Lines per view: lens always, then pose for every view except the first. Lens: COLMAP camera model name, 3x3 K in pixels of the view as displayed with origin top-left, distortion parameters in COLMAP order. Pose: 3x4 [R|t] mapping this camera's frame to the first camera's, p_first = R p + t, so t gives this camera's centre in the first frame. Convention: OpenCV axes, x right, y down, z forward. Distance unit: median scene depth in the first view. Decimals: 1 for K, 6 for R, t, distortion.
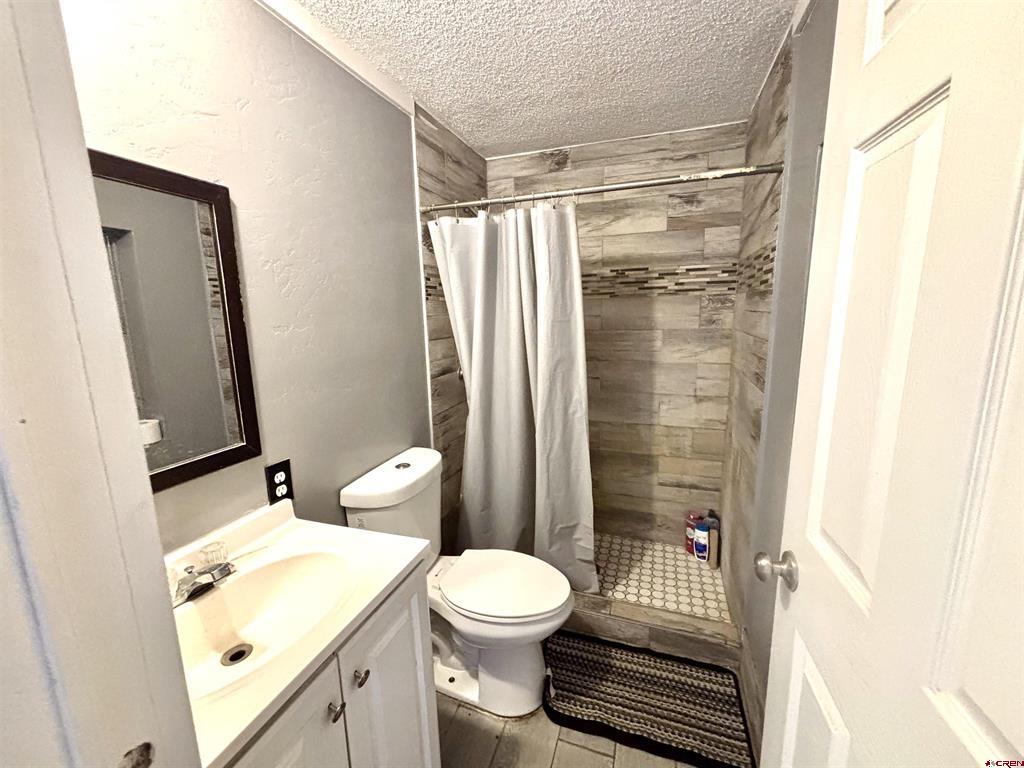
lens RADIAL K [[410.0, 0, 511.9], [0, 410.0, 382.8], [0, 0, 1]] dist [-0.000700, -0.000034]
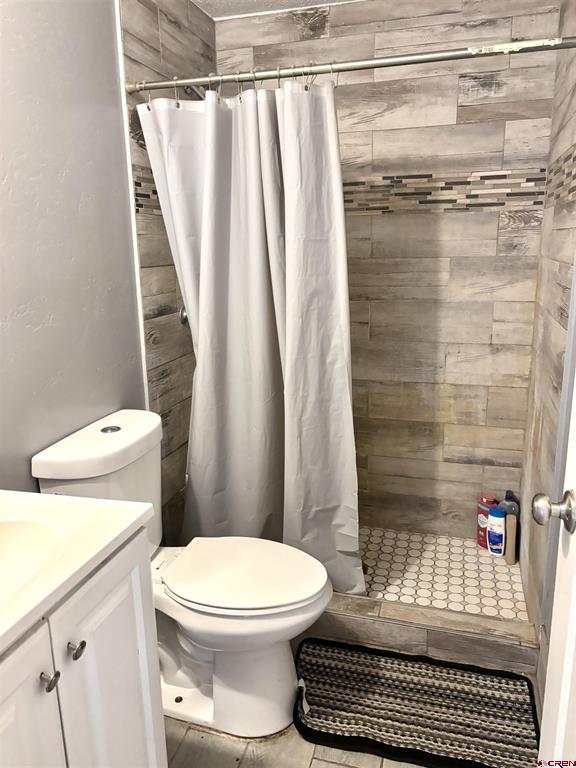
lens RADIAL K [[587.6, 0, 286.1], [0, 587.6, 382.5], [0, 0, 1]] dist [0.016028, -0.005193]
pose [[0.998378, -0.007991, 0.056373, 0.000224], [0.005057, 0.998635, 0.051989, 0.051559], [-0.056712, -0.051619, 0.997055, -0.099644]]
